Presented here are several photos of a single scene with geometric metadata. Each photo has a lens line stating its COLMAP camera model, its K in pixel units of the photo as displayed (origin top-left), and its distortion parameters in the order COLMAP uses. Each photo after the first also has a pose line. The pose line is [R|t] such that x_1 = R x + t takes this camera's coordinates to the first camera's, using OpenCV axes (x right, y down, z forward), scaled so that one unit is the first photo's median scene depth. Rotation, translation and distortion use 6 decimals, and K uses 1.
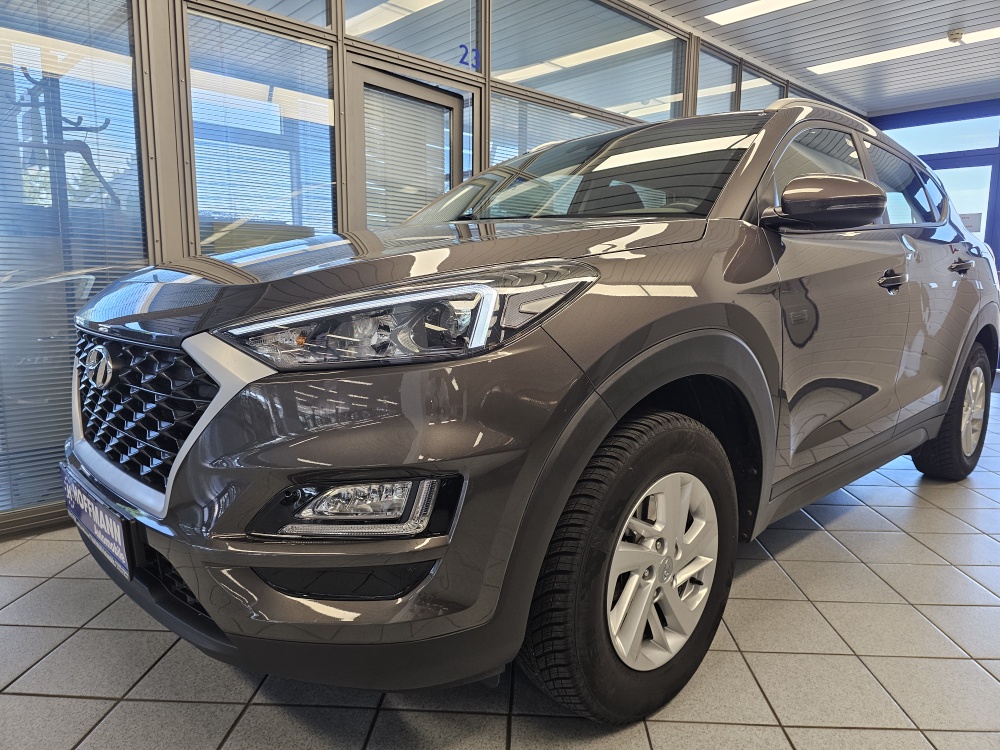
lens RADIAL K [[678.6, 0, 514.8], [0, 678.6, 371.5], [0, 0, 1]] dist [0.060115, -0.042525]
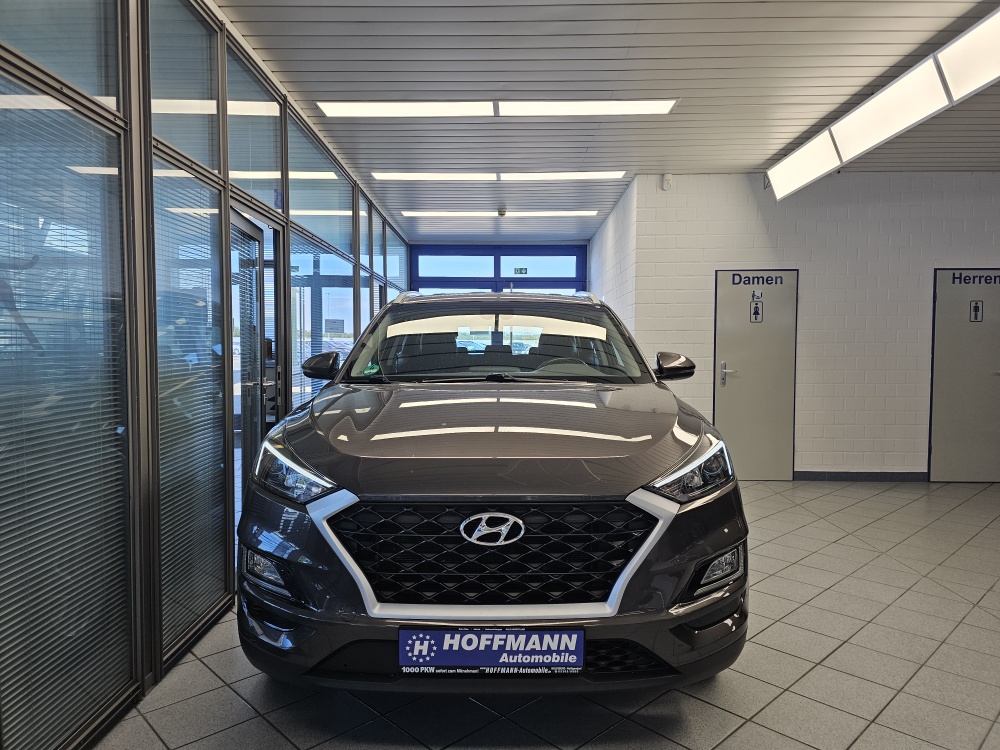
lens RADIAL K [[655.0, 0, 516.9], [0, 655.0, 376.6], [0, 0, 1]] dist [0.053126, -0.068488]
pose [[0.692326, -0.042708, 0.720320, -1.498428], [0.105431, 0.993521, -0.042427, -0.242848], [-0.713841, 0.105317, 0.692343, 0.079198]]
